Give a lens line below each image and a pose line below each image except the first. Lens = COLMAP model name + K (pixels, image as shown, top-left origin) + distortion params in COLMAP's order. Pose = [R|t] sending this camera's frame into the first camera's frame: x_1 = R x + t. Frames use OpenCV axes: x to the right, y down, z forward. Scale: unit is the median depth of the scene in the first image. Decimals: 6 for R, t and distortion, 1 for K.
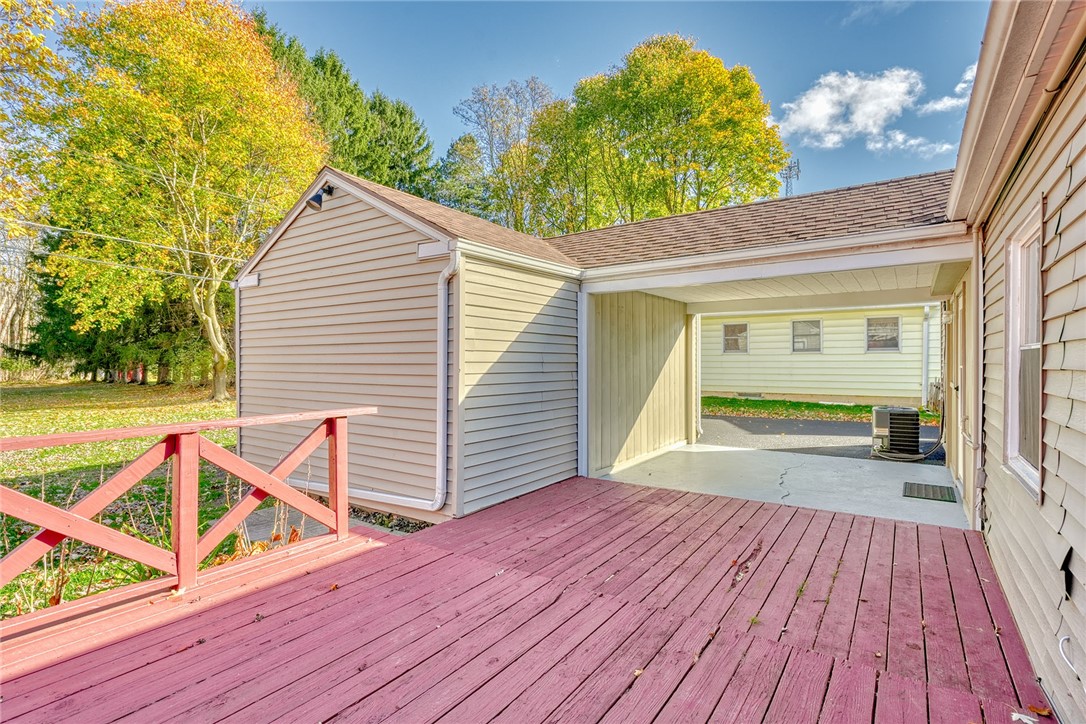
lens RADIAL K [[528.4, 0, 541.7], [0, 528.4, 362.1], [0, 0, 1]] dist [0.001087, -0.000328]
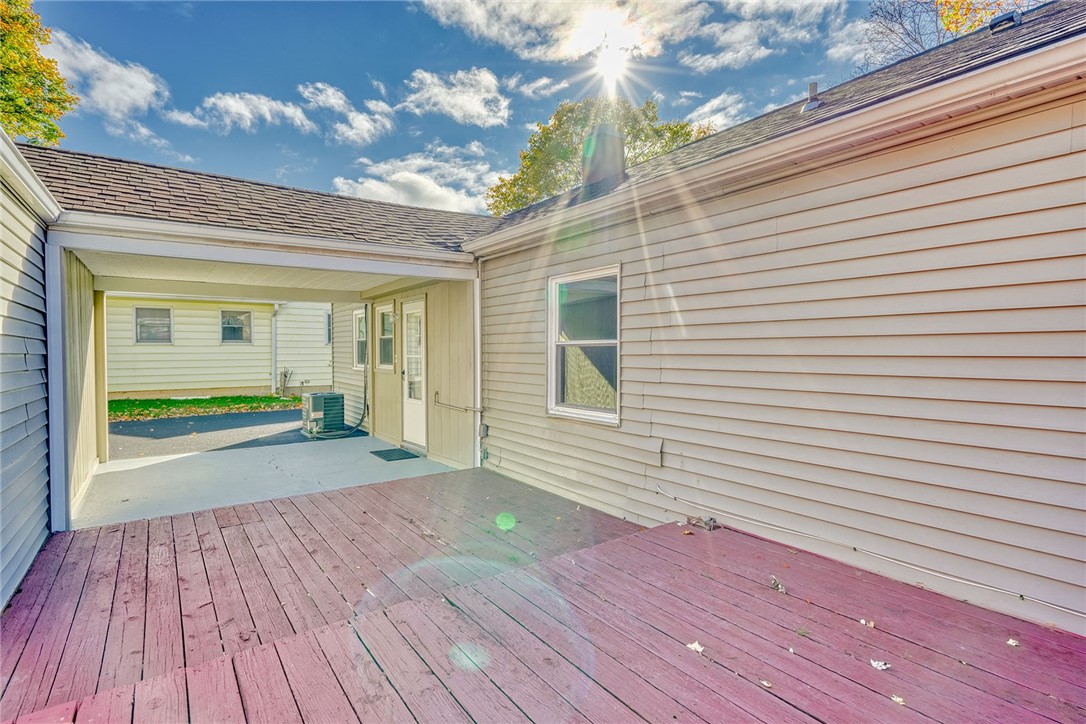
lens RADIAL K [[528.4, 0, 541.7], [0, 528.4, 362.1], [0, 0, 1]] dist [0.001087, -0.000328]
pose [[0.330107, -0.019516, 0.943742, -0.258135], [0.006421, 0.999810, 0.018429, 0.001142], [-0.943922, -0.000023, 0.330169, 0.180610]]
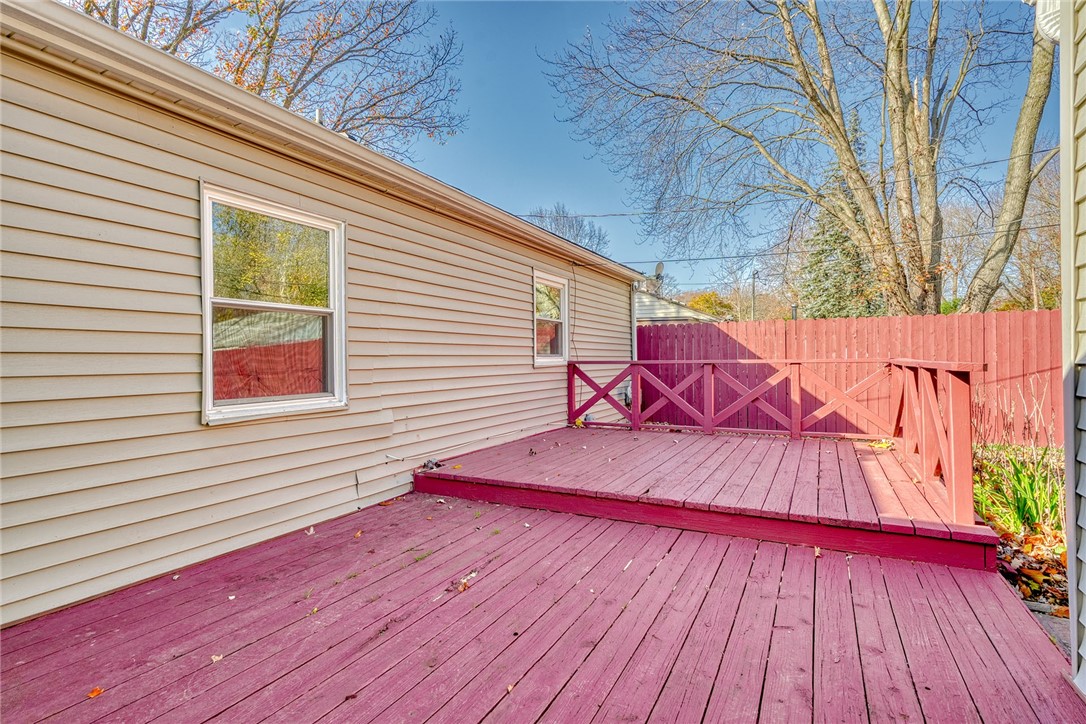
lens RADIAL K [[528.4, 0, 541.7], [0, 528.4, 362.1], [0, 0, 1]] dist [0.001087, -0.000328]
pose [[-0.992418, 0.012859, -0.122232, 0.152986], [0.011876, 0.999891, 0.008770, 0.033162], [0.122331, 0.007252, -0.992463, 0.762671]]
